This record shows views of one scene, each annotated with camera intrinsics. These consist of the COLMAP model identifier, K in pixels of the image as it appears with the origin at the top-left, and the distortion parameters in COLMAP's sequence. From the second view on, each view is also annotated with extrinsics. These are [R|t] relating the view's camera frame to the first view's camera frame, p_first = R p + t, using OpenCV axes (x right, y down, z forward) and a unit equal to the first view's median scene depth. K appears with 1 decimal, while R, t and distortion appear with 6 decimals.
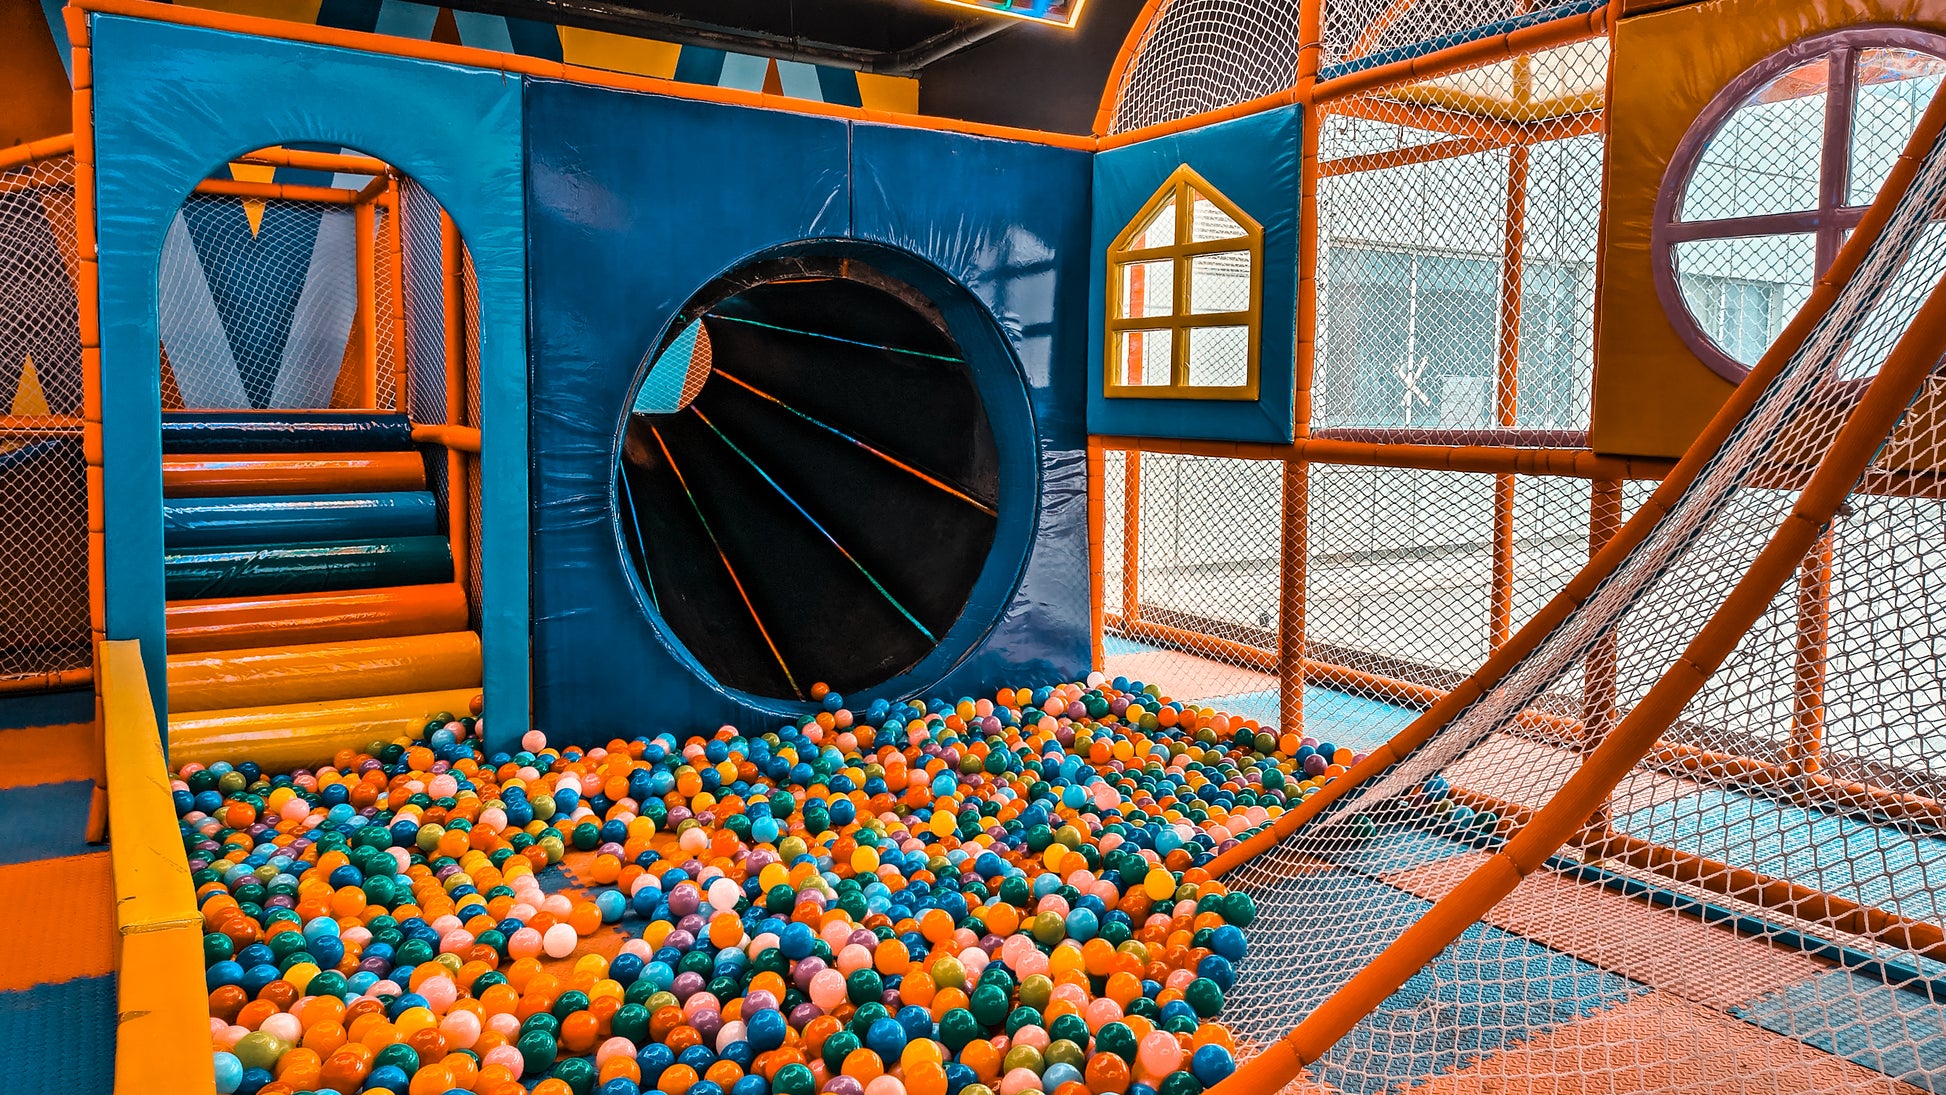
lens RADIAL K [[1327.9, 0, 967.3], [0, 1327.9, 543.8], [0, 0, 1]] dist [0.046458, 0.001236]
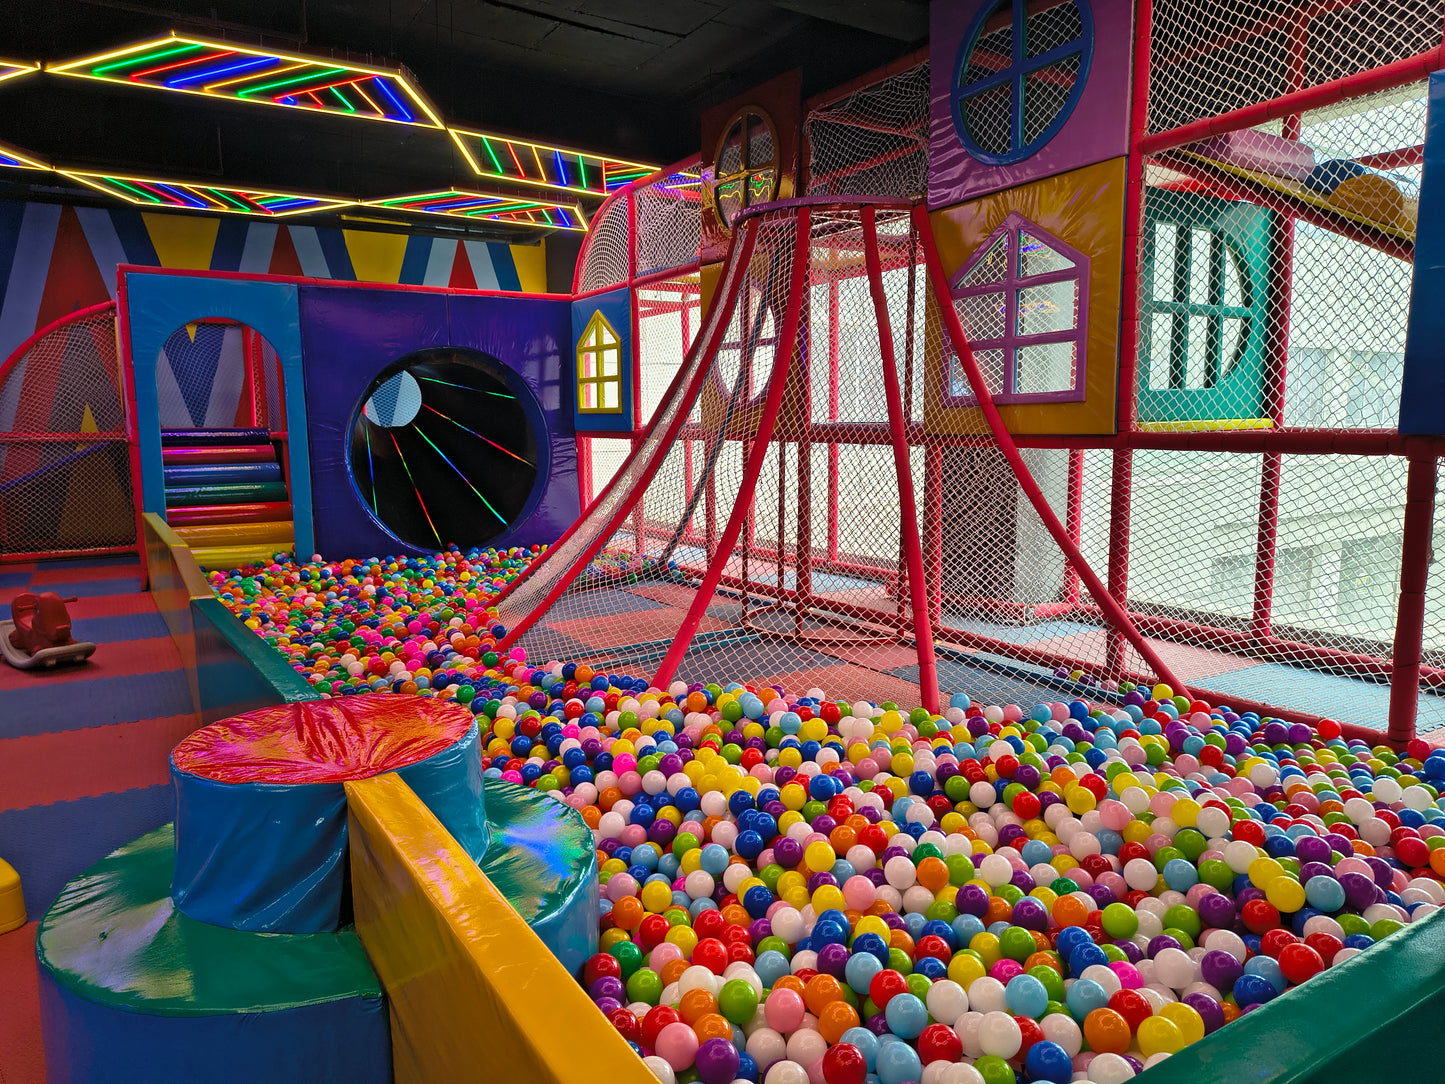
lens RADIAL K [[998.6, 0, 727.7], [0, 998.6, 544.5], [0, 0, 1]] dist [0.053129, 0.004461]
pose [[0.998477, -0.017661, -0.052264, 0.445056], [0.018842, 0.999576, 0.022187, 0.076451], [0.051850, -0.023138, 0.998387, -0.664669]]
